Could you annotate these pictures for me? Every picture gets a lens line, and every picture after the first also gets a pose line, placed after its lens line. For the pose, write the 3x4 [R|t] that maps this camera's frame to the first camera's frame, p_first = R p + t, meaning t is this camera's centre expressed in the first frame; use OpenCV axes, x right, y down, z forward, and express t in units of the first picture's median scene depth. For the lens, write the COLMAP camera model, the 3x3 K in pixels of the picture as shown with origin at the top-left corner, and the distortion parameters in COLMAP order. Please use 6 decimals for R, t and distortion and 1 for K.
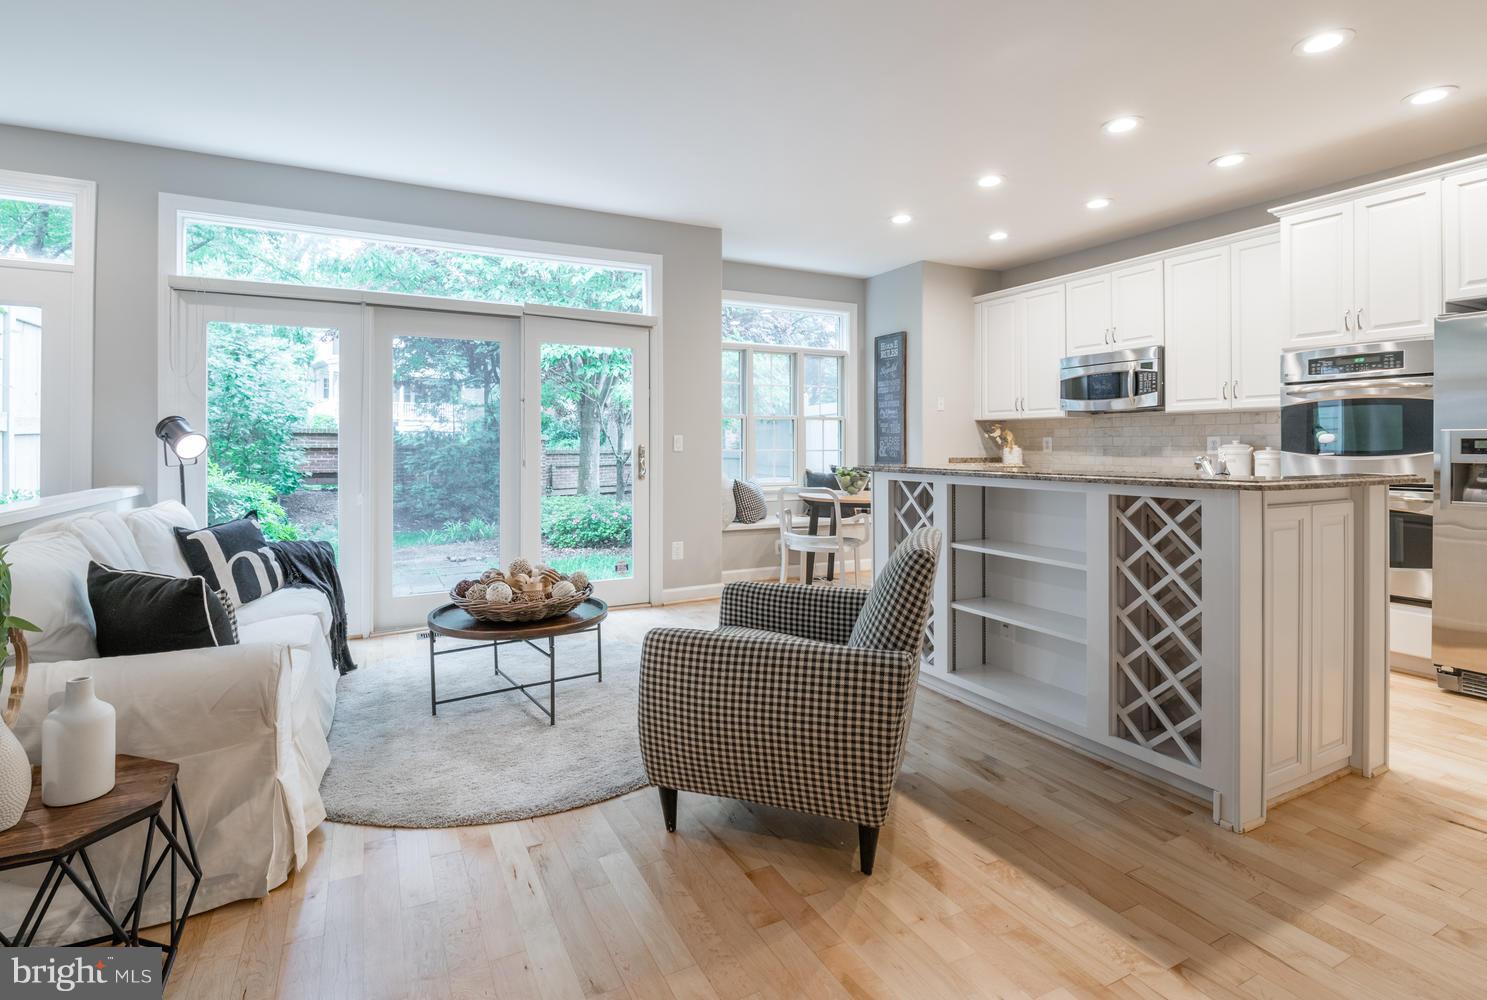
lens RADIAL K [[716.6, 0, 743.9], [0, 716.6, 444.3], [0, 0, 1]] dist [0.000284, 0.000158]
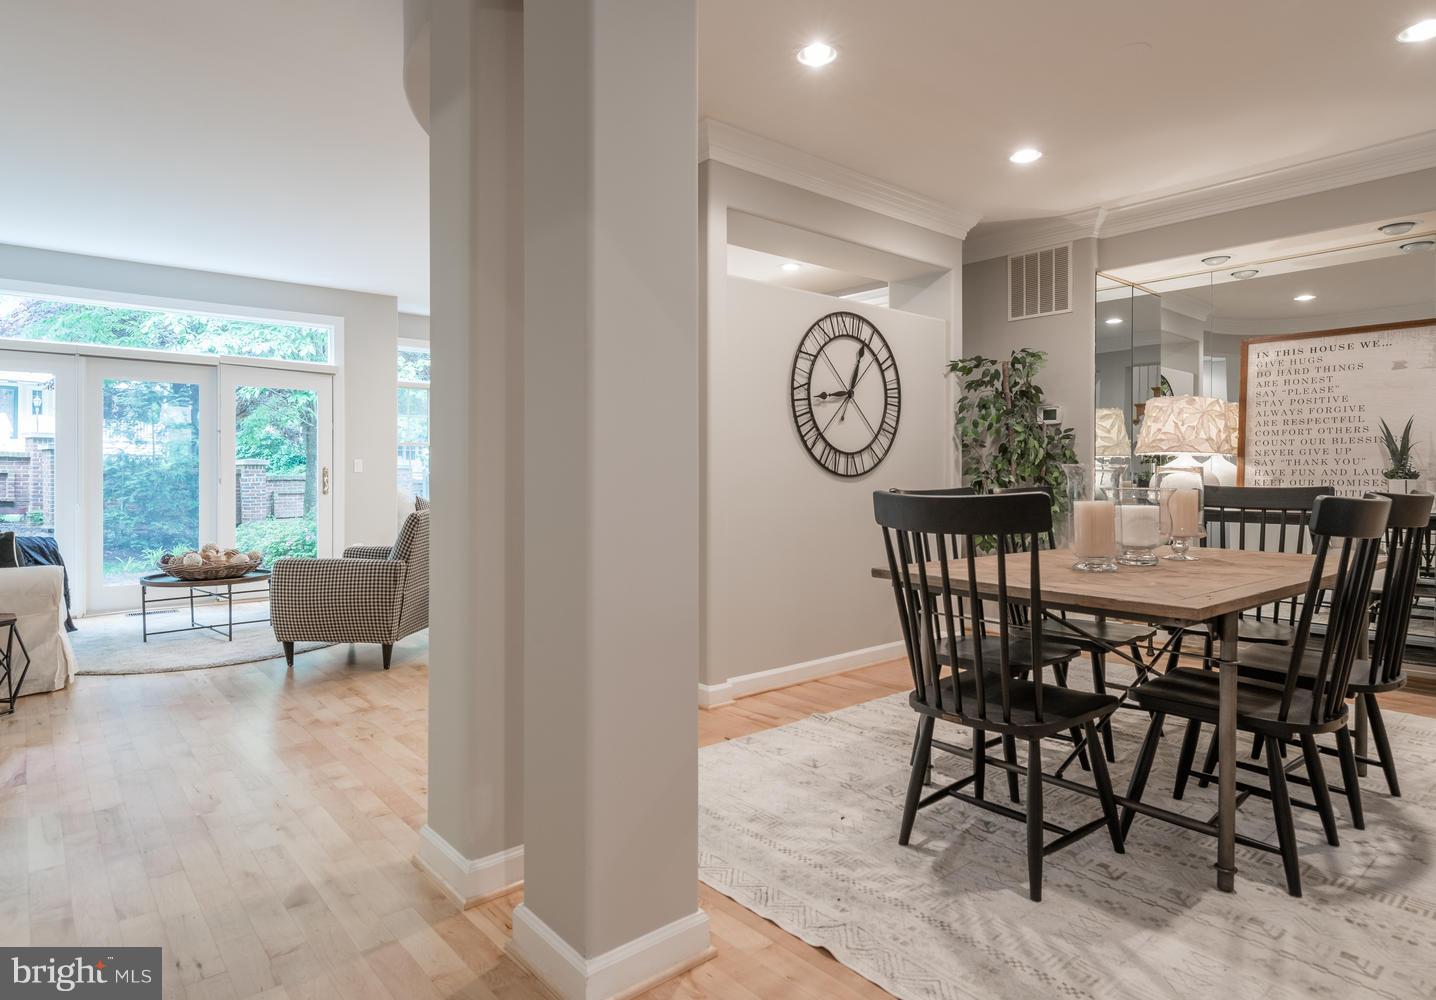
lens RADIAL K [[833.5, 0, 738.3], [0, 833.5, 473.6], [0, 0, 1]] dist [0.002214, 0.001932]
pose [[0.973896, 0.000989, 0.226994, 0.231948], [-0.001447, 0.999997, 0.001851, 0.008095], [-0.226991, -0.002131, 0.973895, -0.598880]]
